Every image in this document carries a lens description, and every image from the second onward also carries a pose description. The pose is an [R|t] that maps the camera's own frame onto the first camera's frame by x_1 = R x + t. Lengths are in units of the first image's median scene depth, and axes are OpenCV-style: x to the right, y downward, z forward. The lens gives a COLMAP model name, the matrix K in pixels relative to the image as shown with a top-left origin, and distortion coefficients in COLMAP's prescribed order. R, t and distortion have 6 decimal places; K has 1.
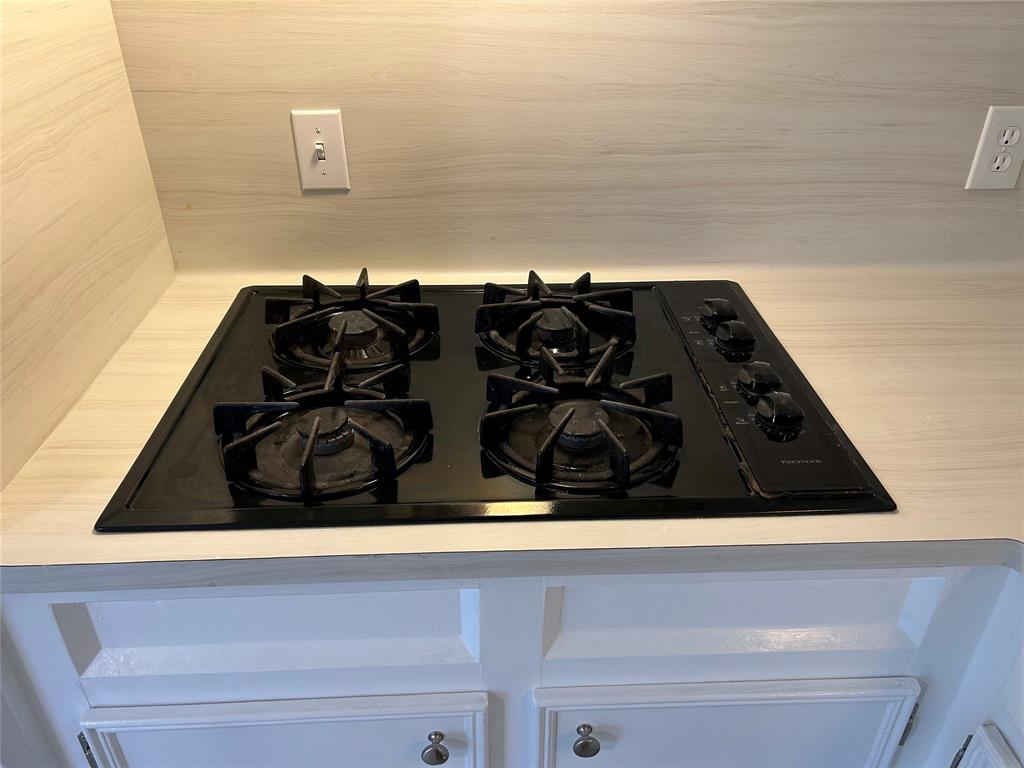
lens RADIAL K [[768.4, 0, 507.0], [0, 768.4, 384.9], [0, 0, 1]] dist [0.078838, -0.093775]
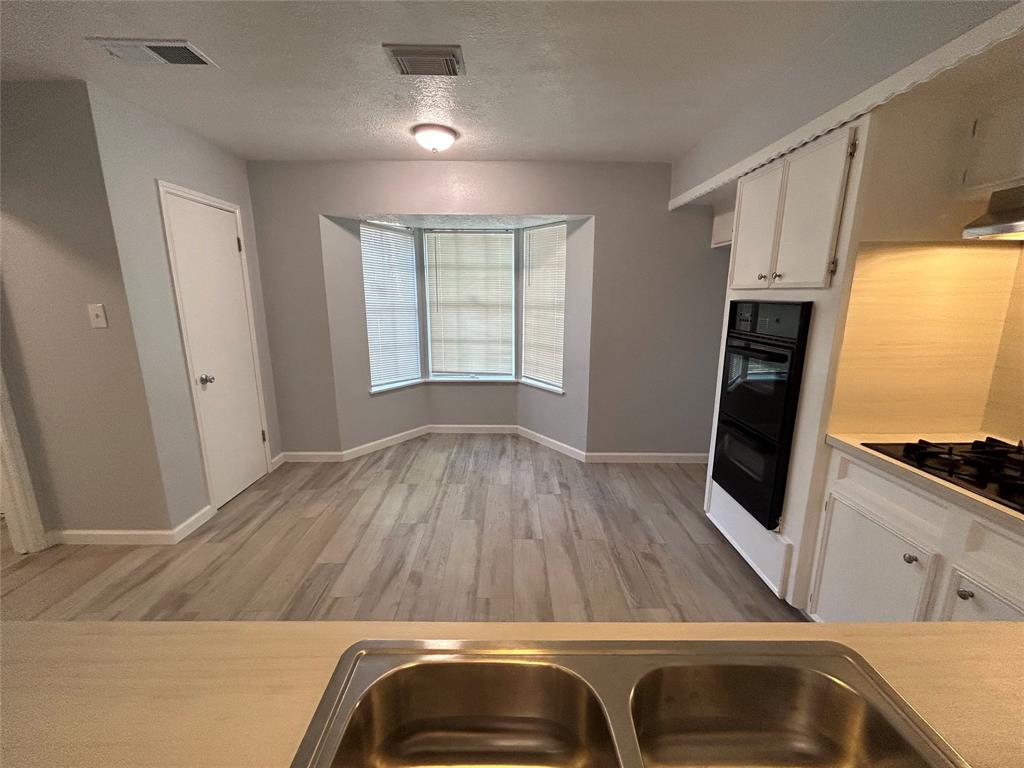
lens RADIAL K [[411.0, 0, 510.0], [0, 411.0, 380.2], [0, 0, 1]] dist [-0.001730, 0.000780]
pose [[-0.033907, 0.200707, -0.979064, 1.350122], [-0.519785, 0.833173, 0.188800, 0.394585], [0.853624, 0.515305, 0.076074, -0.772432]]
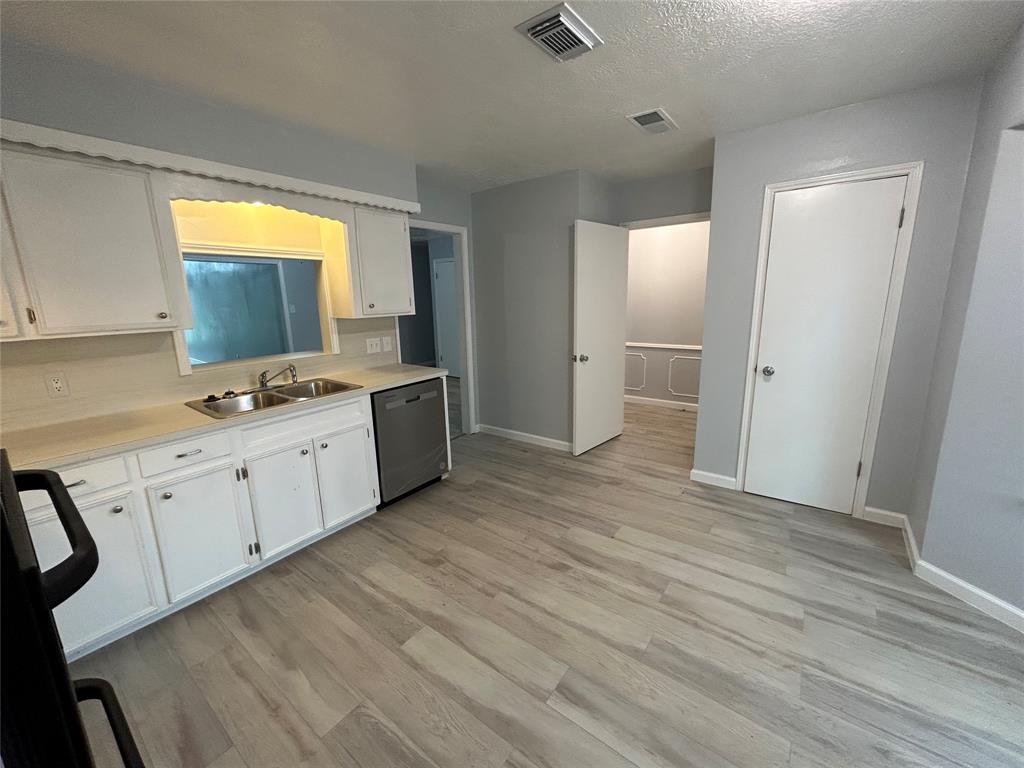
lens RADIAL K [[411.0, 0, 510.0], [0, 411.0, 380.2], [0, 0, 1]] dist [-0.001730, 0.000780]
pose [[-0.773351, -0.115821, 0.623308, -2.111357], [0.348553, 0.743571, 0.570625, -0.311762], [-0.529564, 0.658550, -0.534672, 0.340767]]
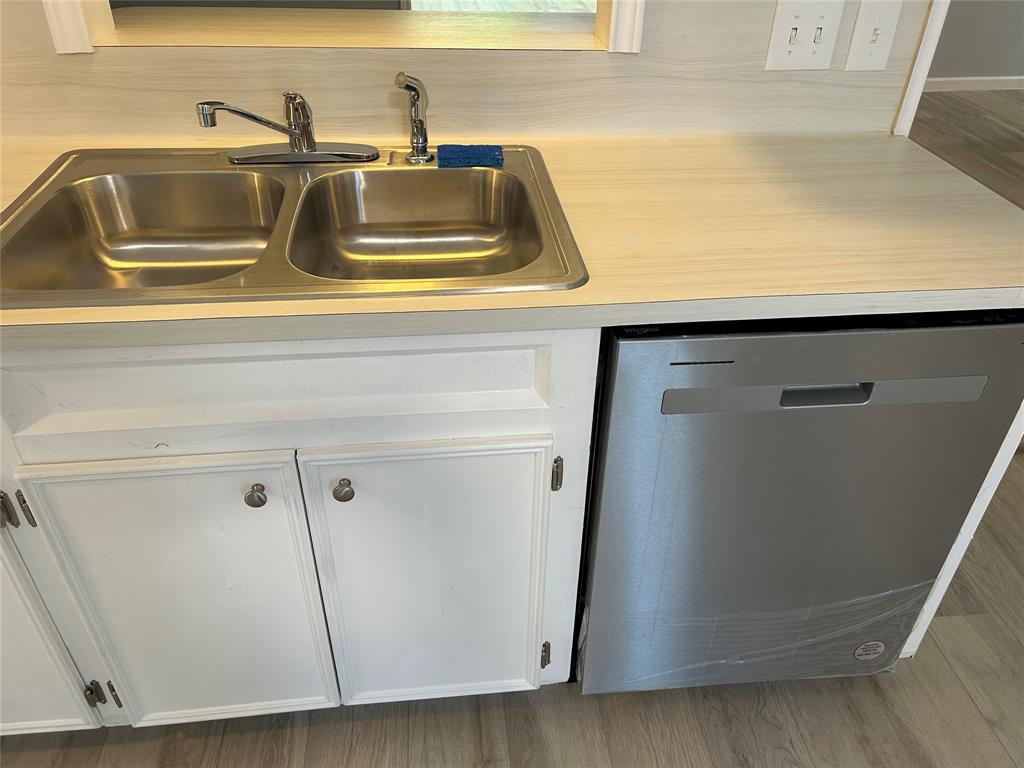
lens RADIAL K [[768.4, 0, 507.0], [0, 768.4, 384.9], [0, 0, 1]] dist [0.078838, -0.093775]
pose [[-0.069875, -0.579627, 0.811881, -0.340414], [0.500534, 0.683631, 0.531144, 0.544394], [-0.862892, 0.443488, 0.242354, -0.818303]]
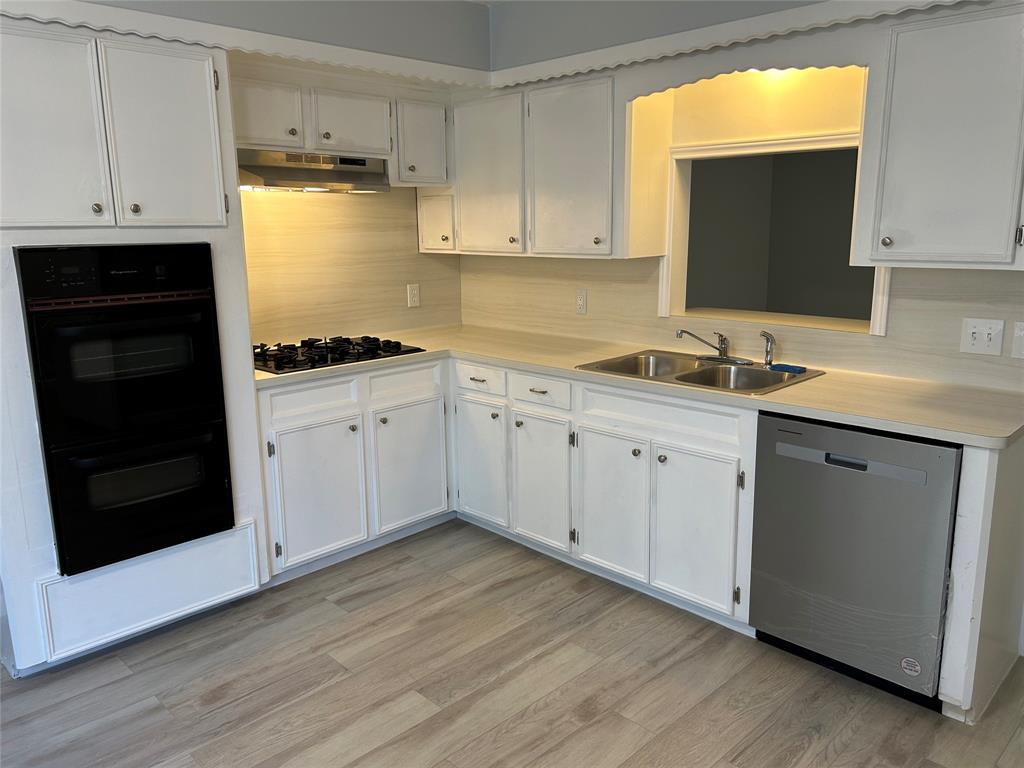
lens RADIAL K [[768.4, 0, 507.0], [0, 768.4, 384.9], [0, 0, 1]] dist [0.078838, -0.093775]
pose [[0.738158, -0.154390, 0.656724, -2.060903], [0.365983, 0.909408, -0.197571, 1.328929], [-0.566727, 0.386188, 0.727790, -2.402873]]
